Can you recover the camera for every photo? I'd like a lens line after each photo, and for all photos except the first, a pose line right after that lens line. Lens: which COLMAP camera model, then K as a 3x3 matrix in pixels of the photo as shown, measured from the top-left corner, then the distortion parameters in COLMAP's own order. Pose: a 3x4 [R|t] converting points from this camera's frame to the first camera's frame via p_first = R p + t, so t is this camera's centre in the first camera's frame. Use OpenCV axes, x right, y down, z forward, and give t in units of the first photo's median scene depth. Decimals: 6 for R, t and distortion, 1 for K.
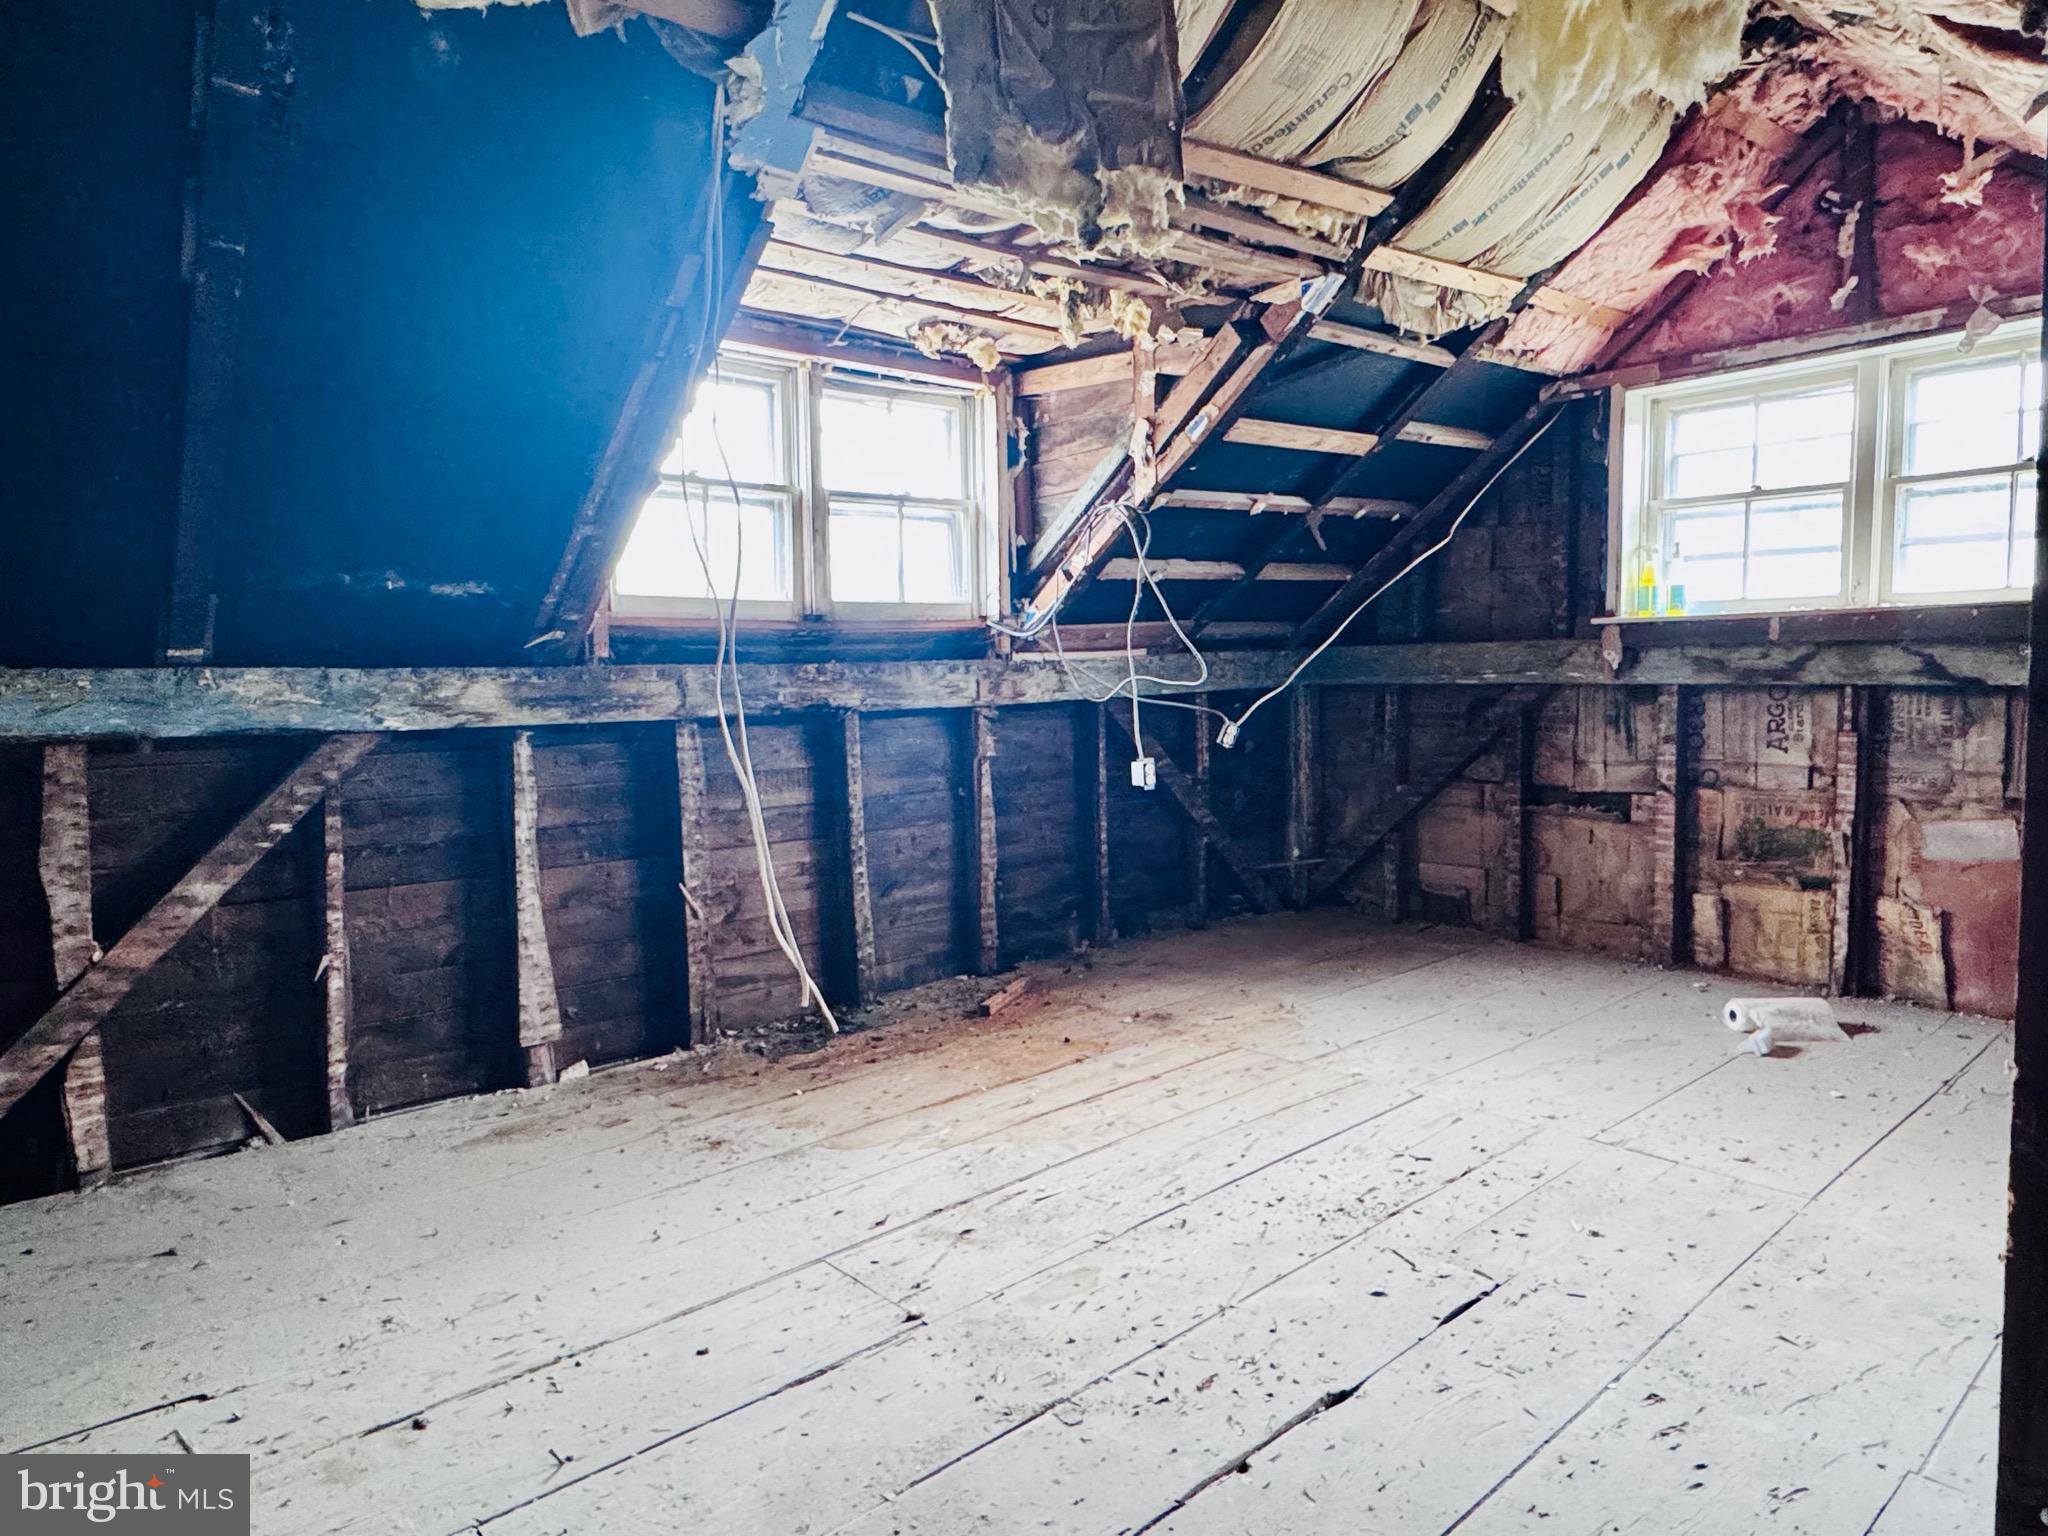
lens RADIAL K [[1232.1, 0, 1026.0], [0, 1232.1, 742.9], [0, 0, 1]] dist [-0.002833, -0.001050]
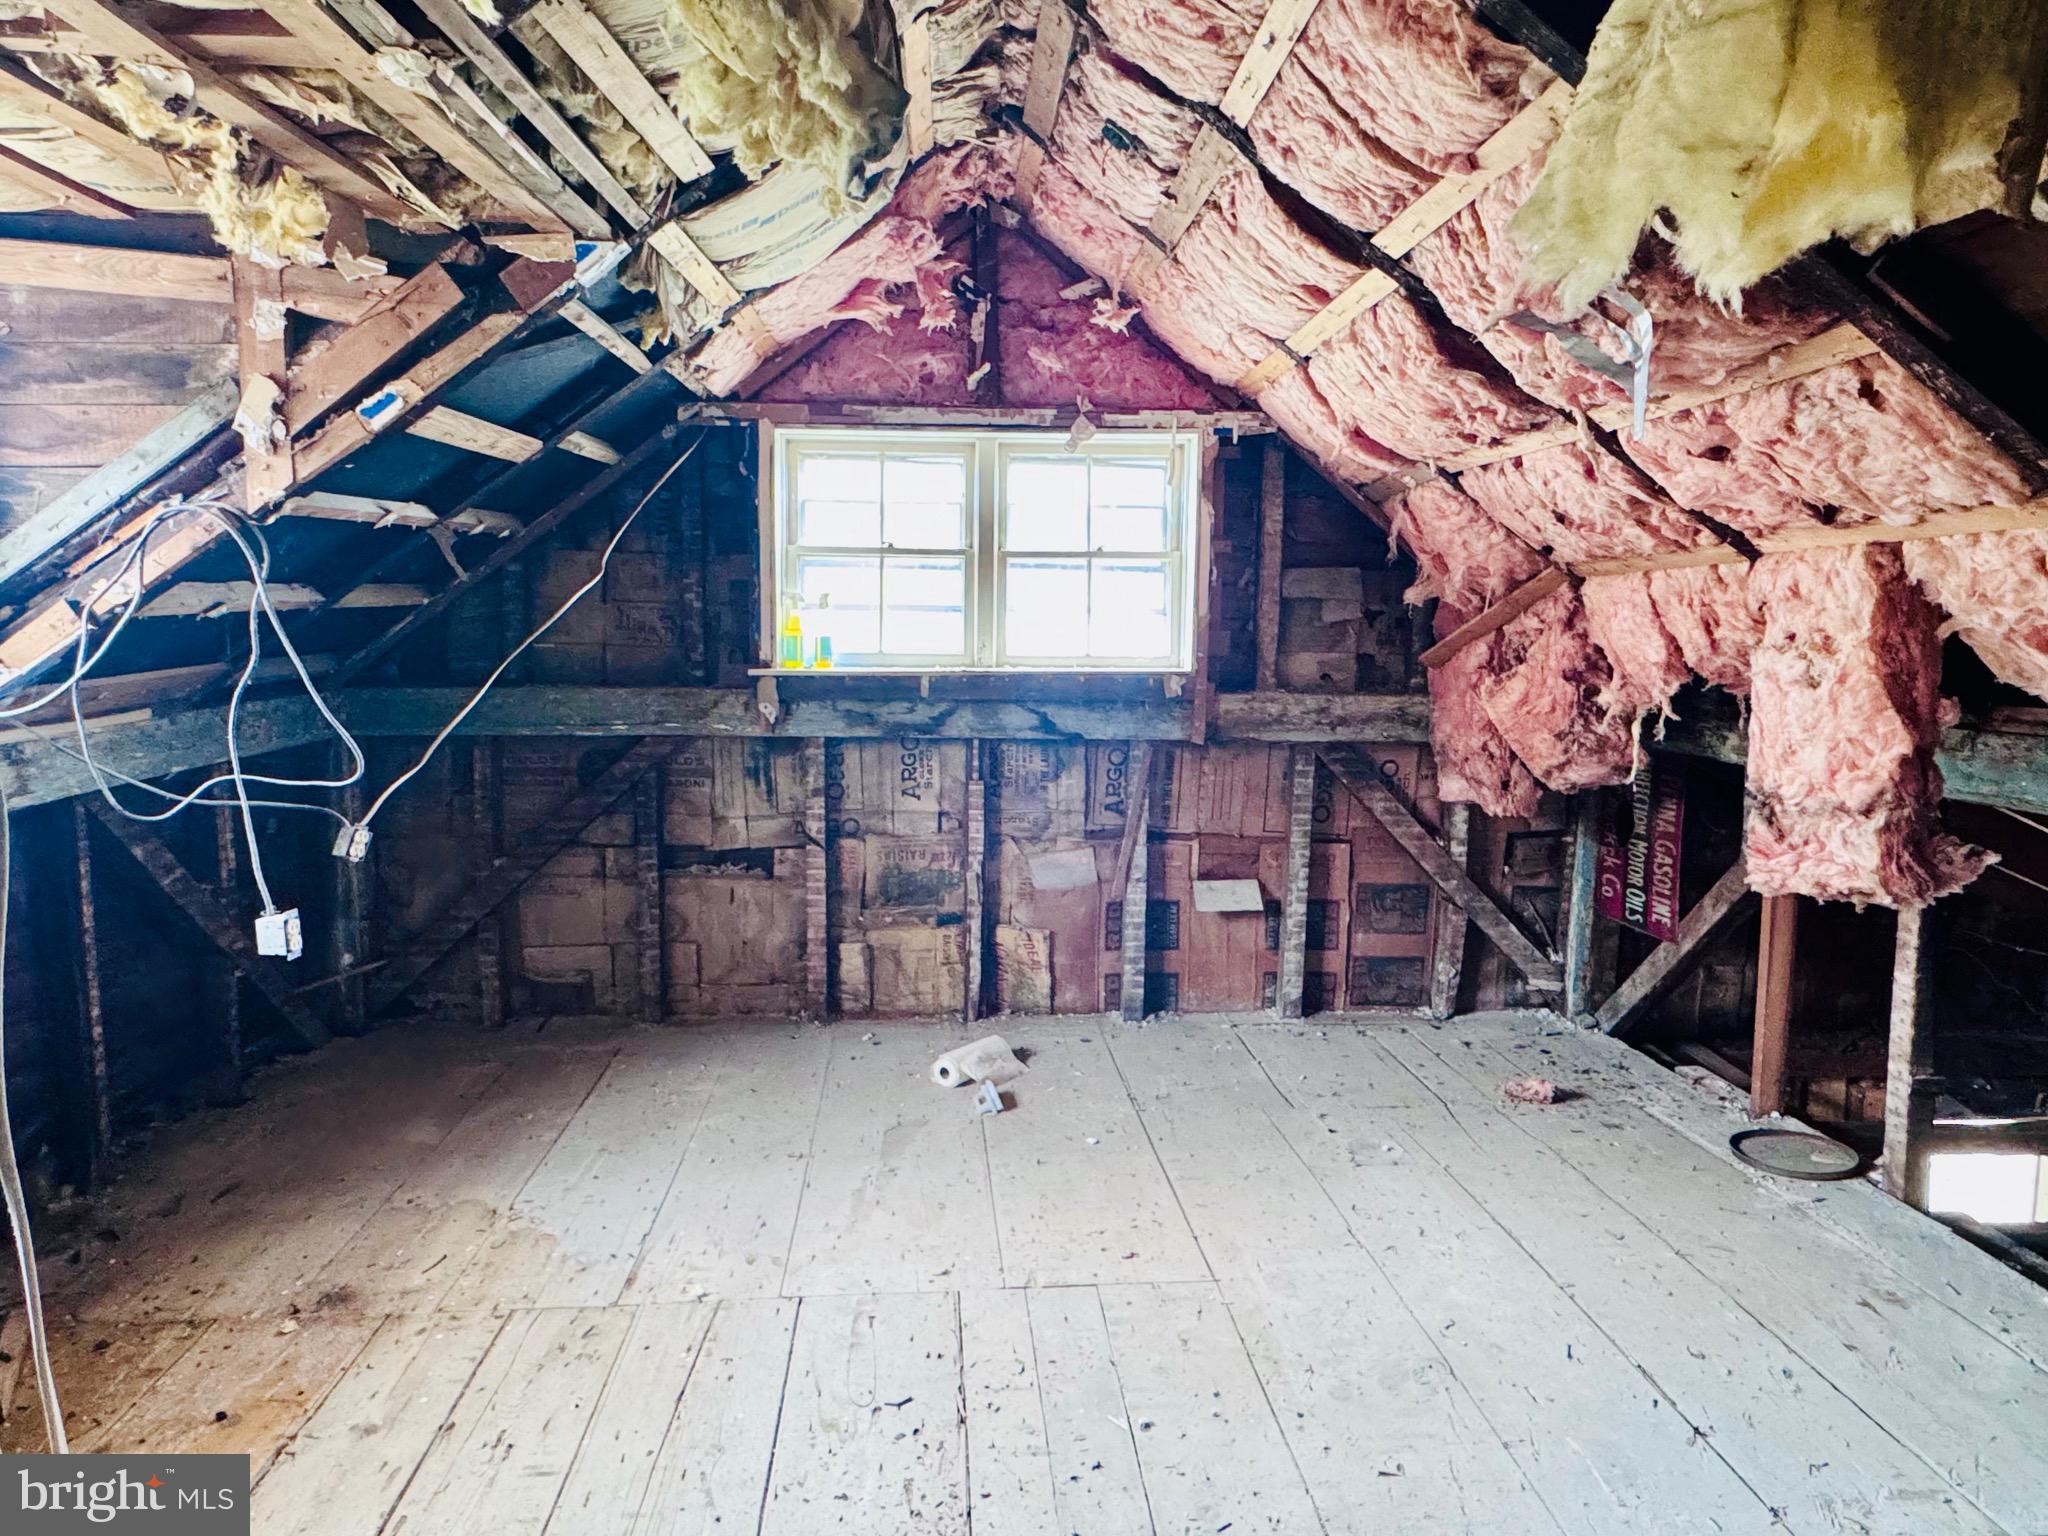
lens RADIAL K [[1232.1, 0, 1026.0], [0, 1232.1, 742.9], [0, 0, 1]] dist [-0.002833, -0.001050]
pose [[0.600729, -0.056453, 0.797457, -0.169311], [0.031294, 0.998400, 0.047104, -0.089313], [-0.798840, -0.003341, 0.601534, 0.297804]]
